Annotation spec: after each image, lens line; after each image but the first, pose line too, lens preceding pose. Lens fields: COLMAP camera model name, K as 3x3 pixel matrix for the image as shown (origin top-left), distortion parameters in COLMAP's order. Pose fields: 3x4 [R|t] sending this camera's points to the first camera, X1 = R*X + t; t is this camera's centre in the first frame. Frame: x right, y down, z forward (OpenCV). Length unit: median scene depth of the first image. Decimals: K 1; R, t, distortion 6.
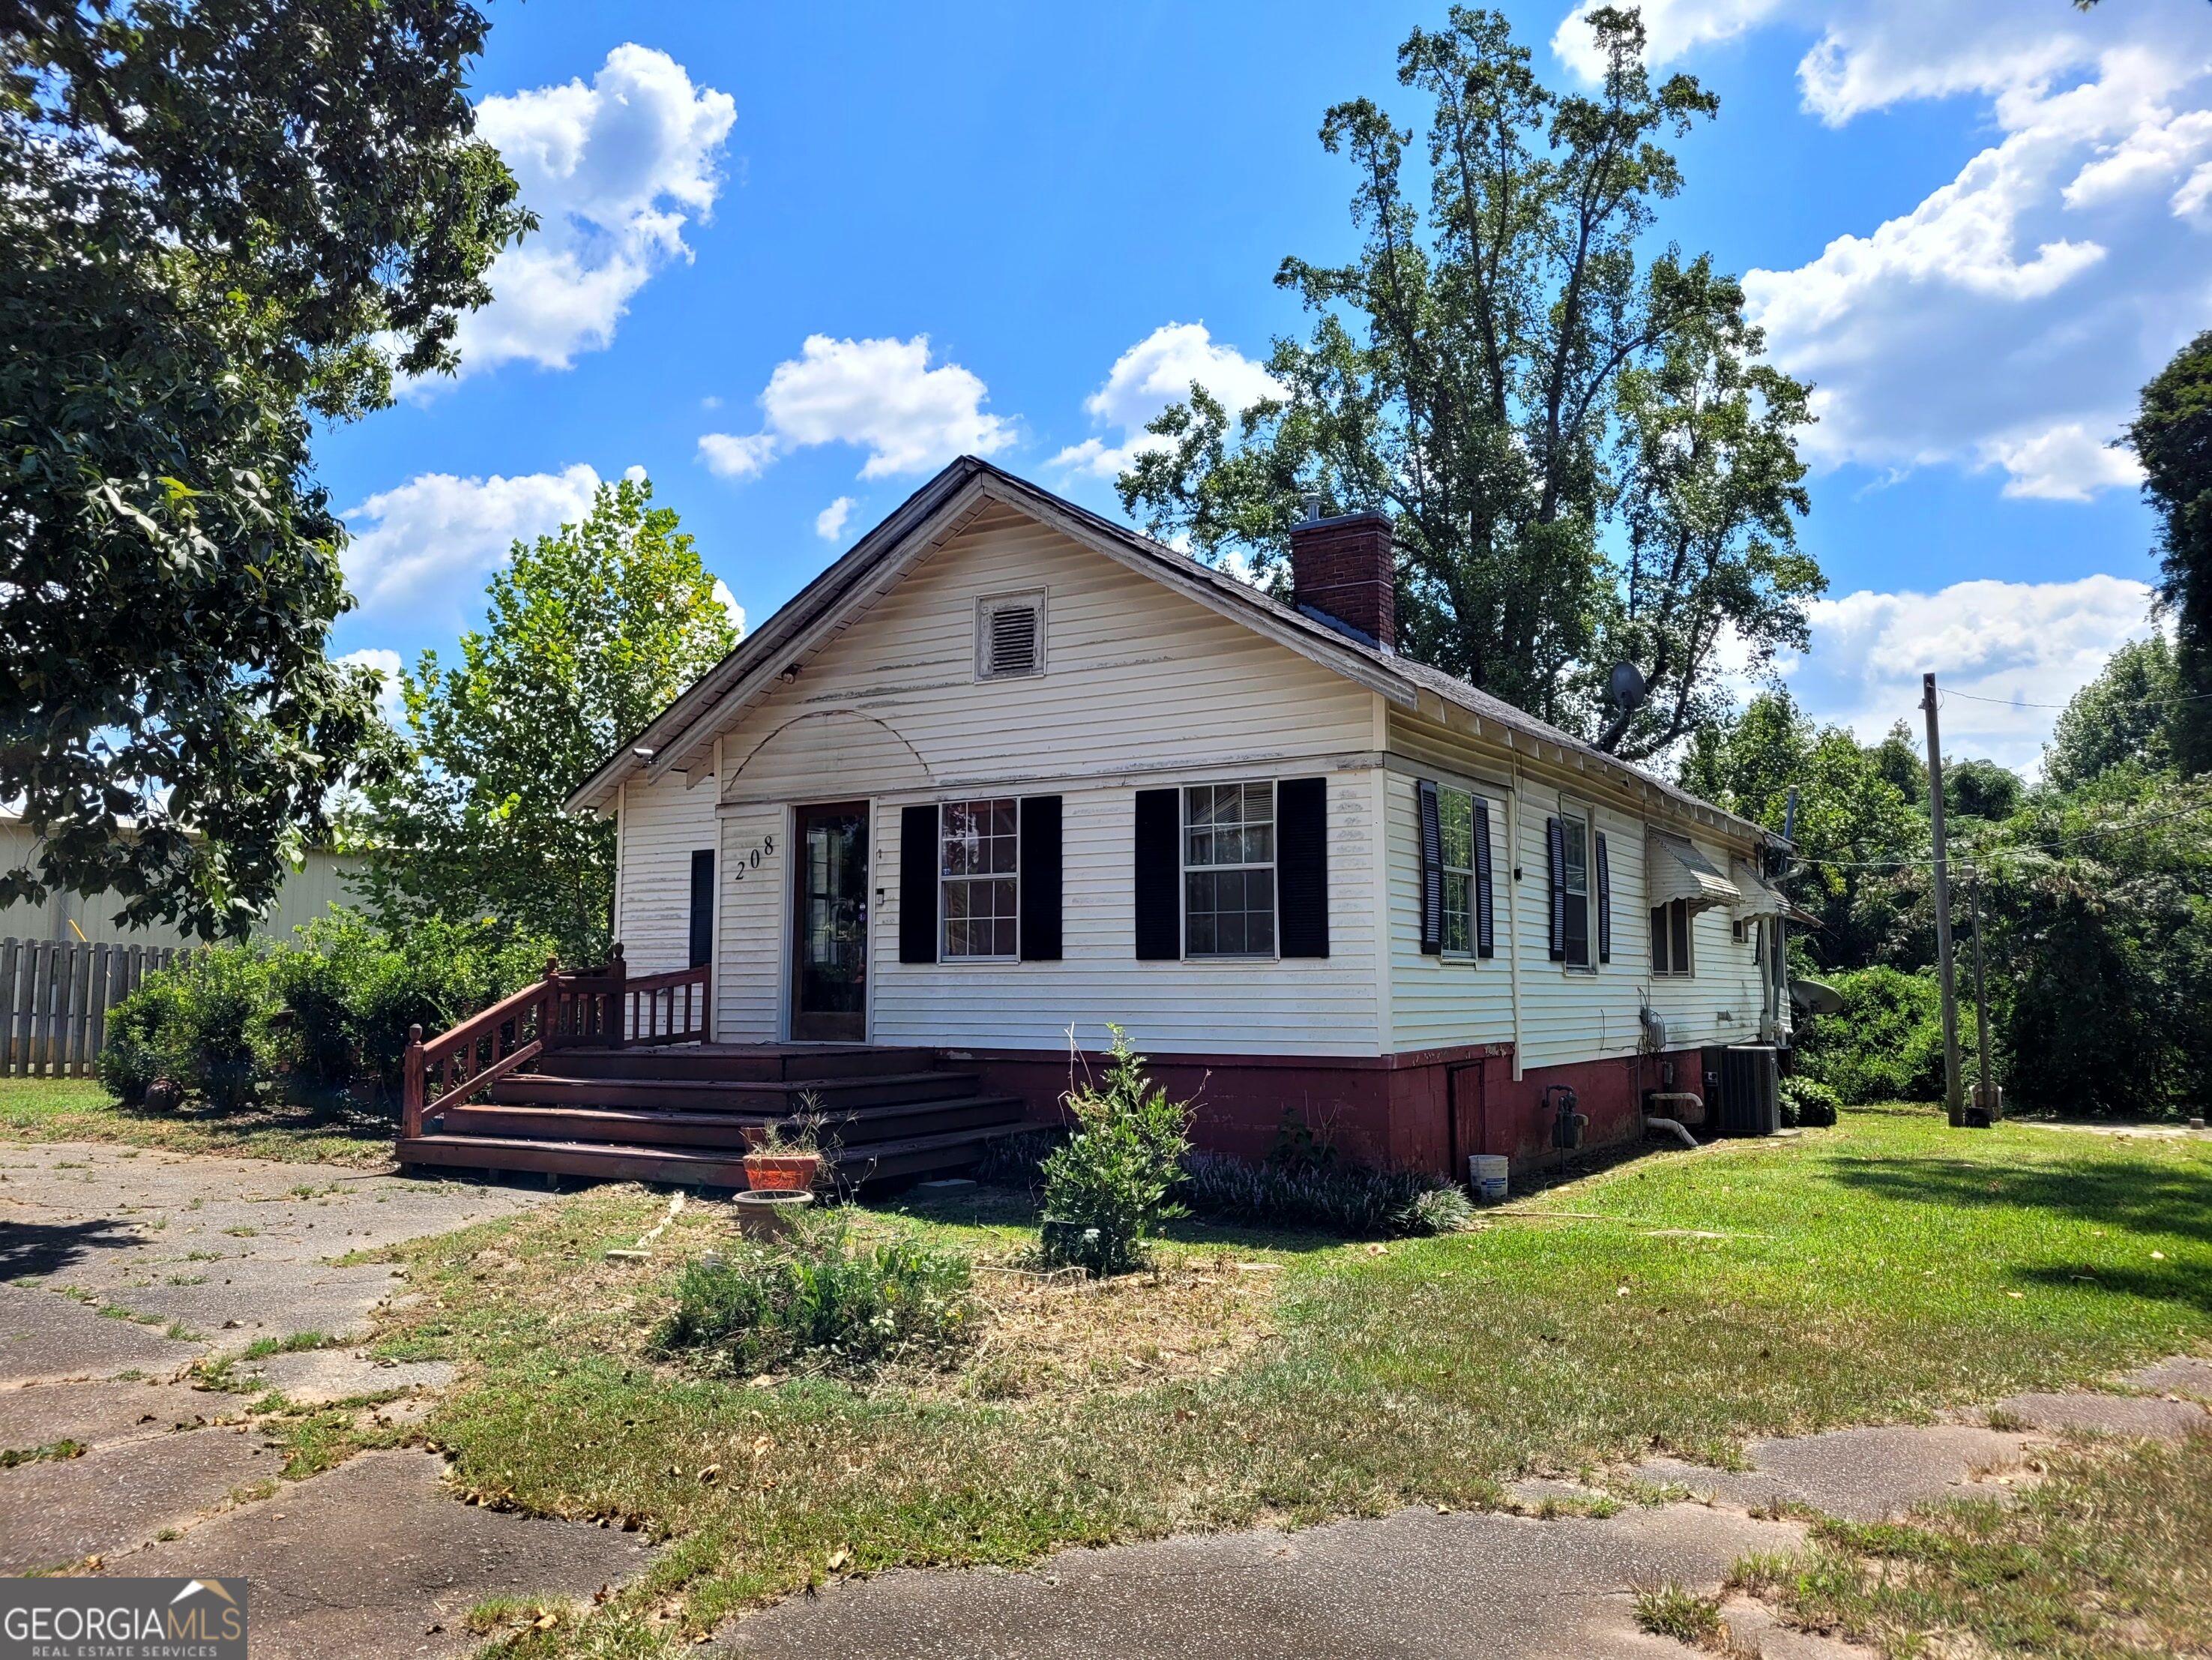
lens RADIAL K [[1658.8, 0, 1126.7], [0, 1658.8, 781.4], [0, 0, 1]] dist [0.047703, -0.036191]
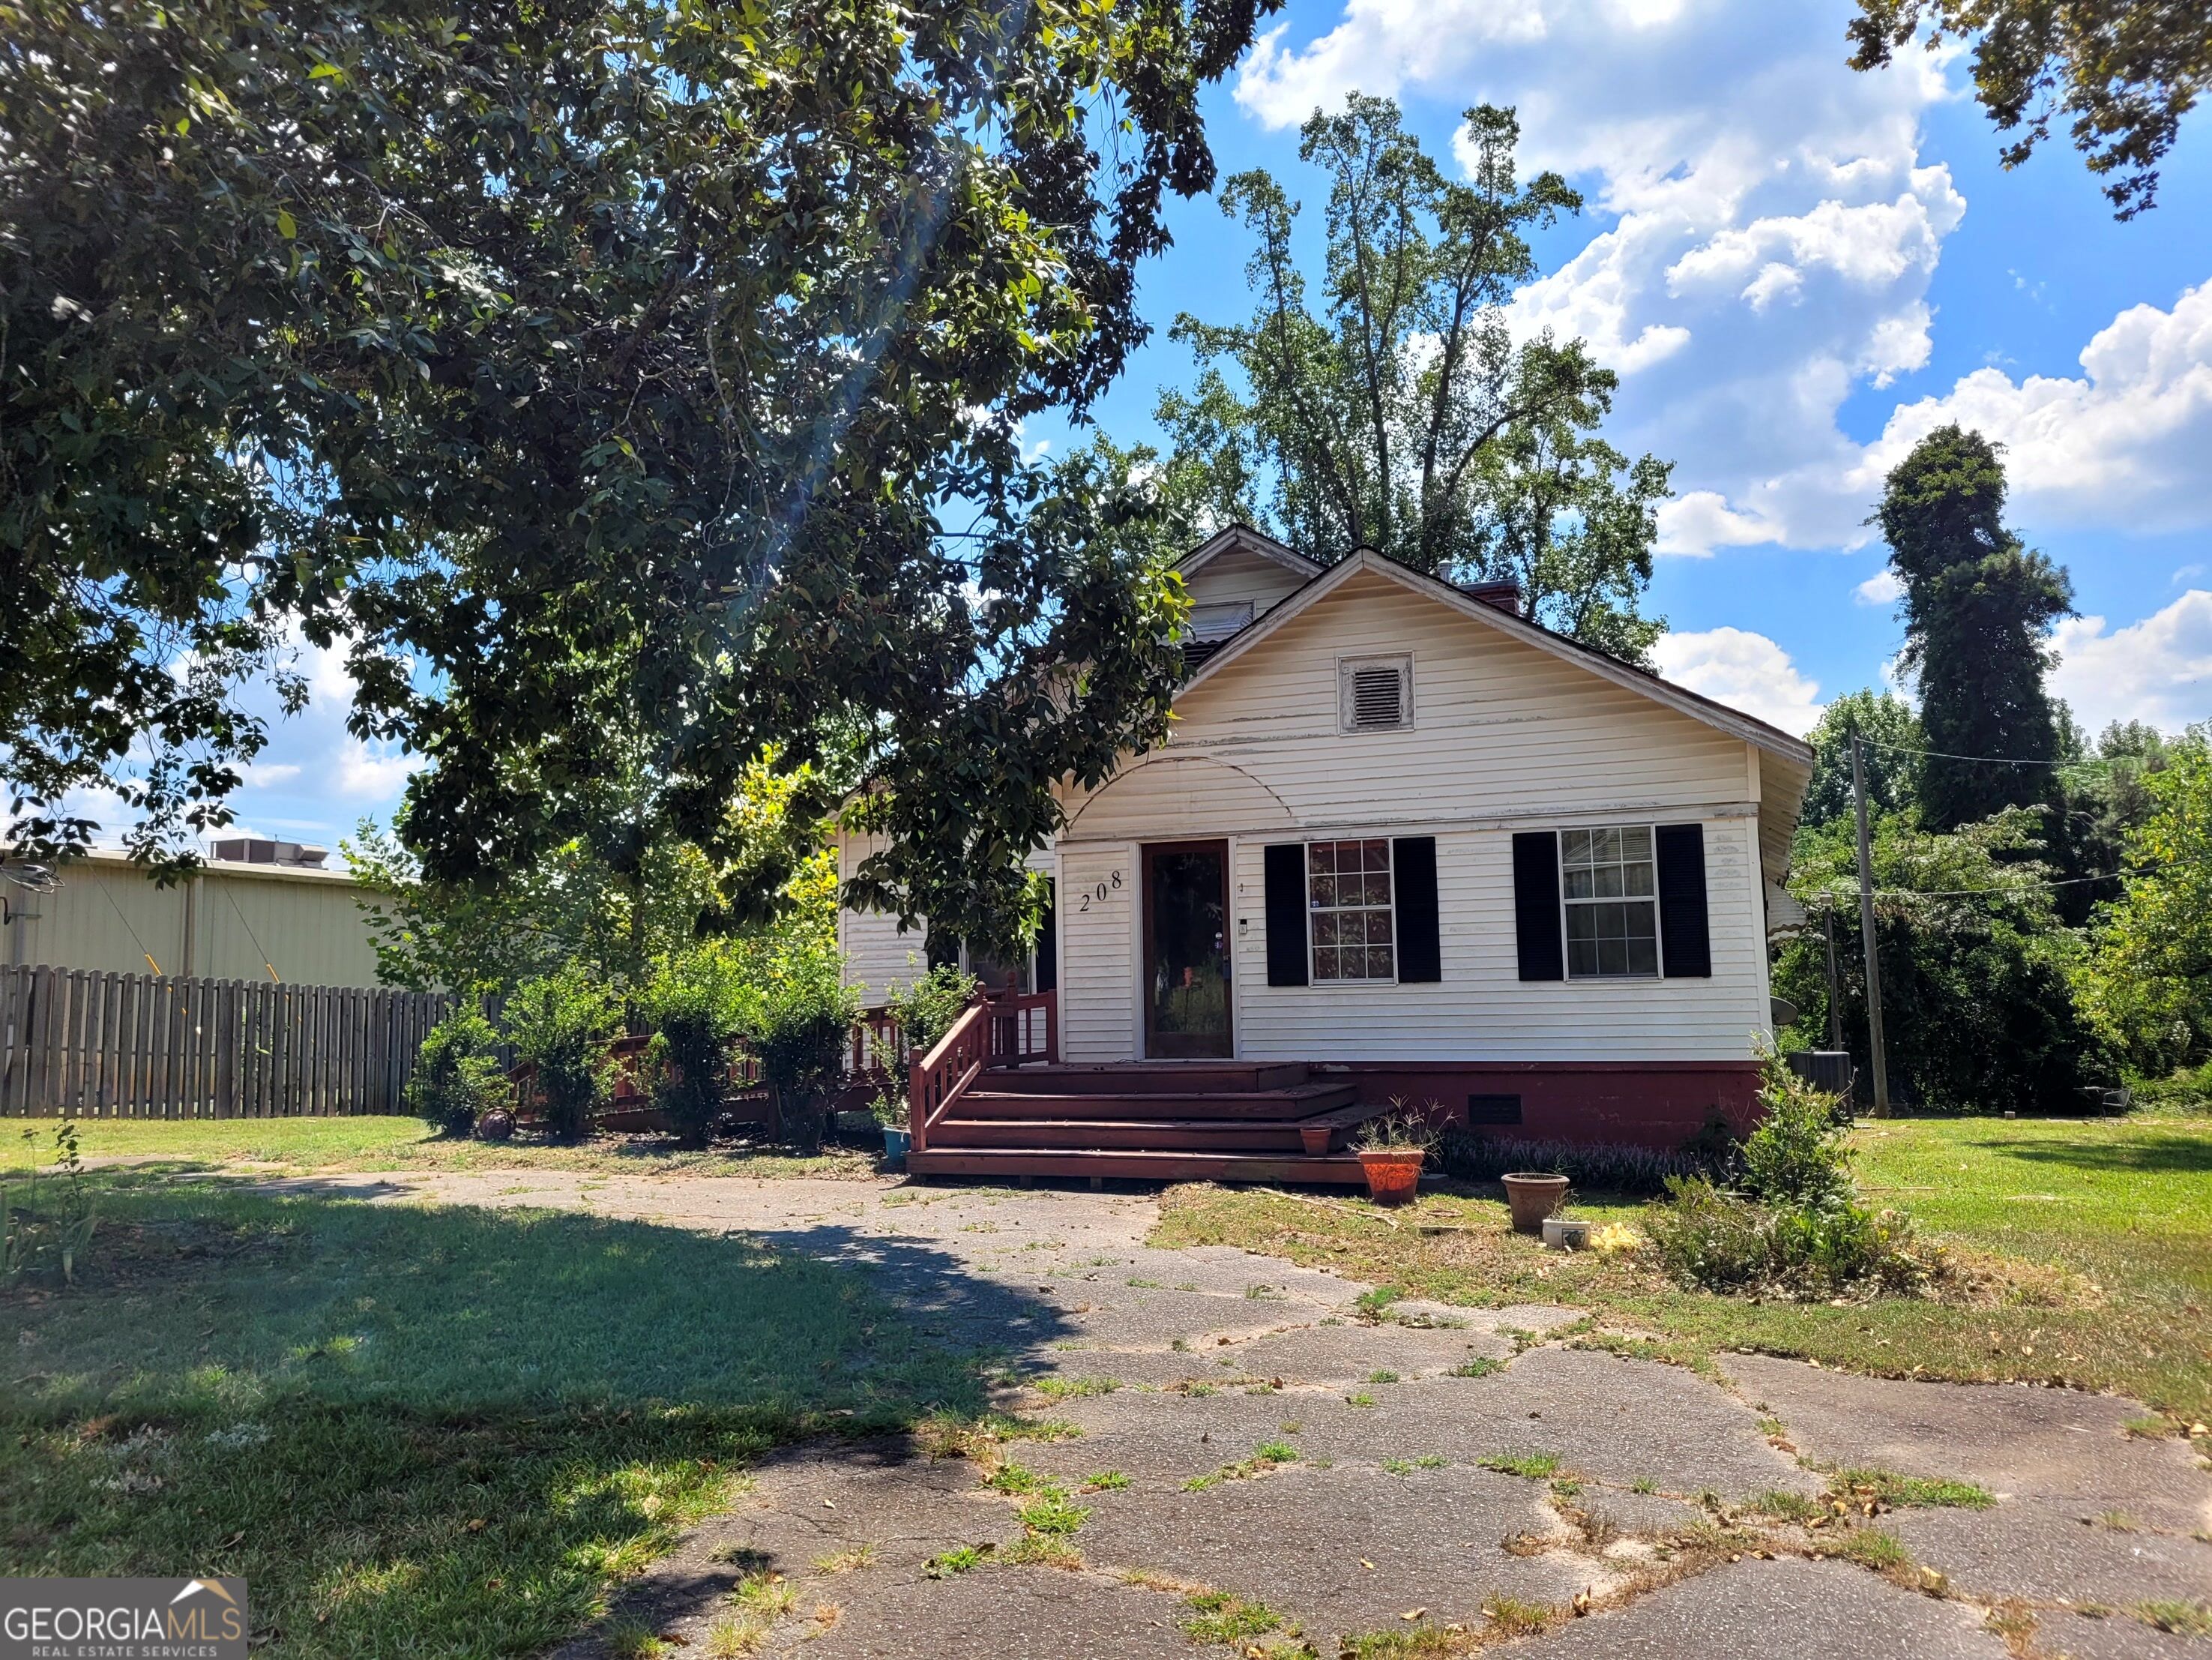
lens RADIAL K [[1660.4, 0, 1114.3], [0, 1660.4, 807.3], [0, 0, 1]] dist [0.046466, -0.037928]
pose [[0.982747, 0.008299, 0.184770, -0.155739], [-0.008230, 0.999965, -0.001139, -0.002841], [-0.184773, -0.000401, 0.982781, -0.025172]]
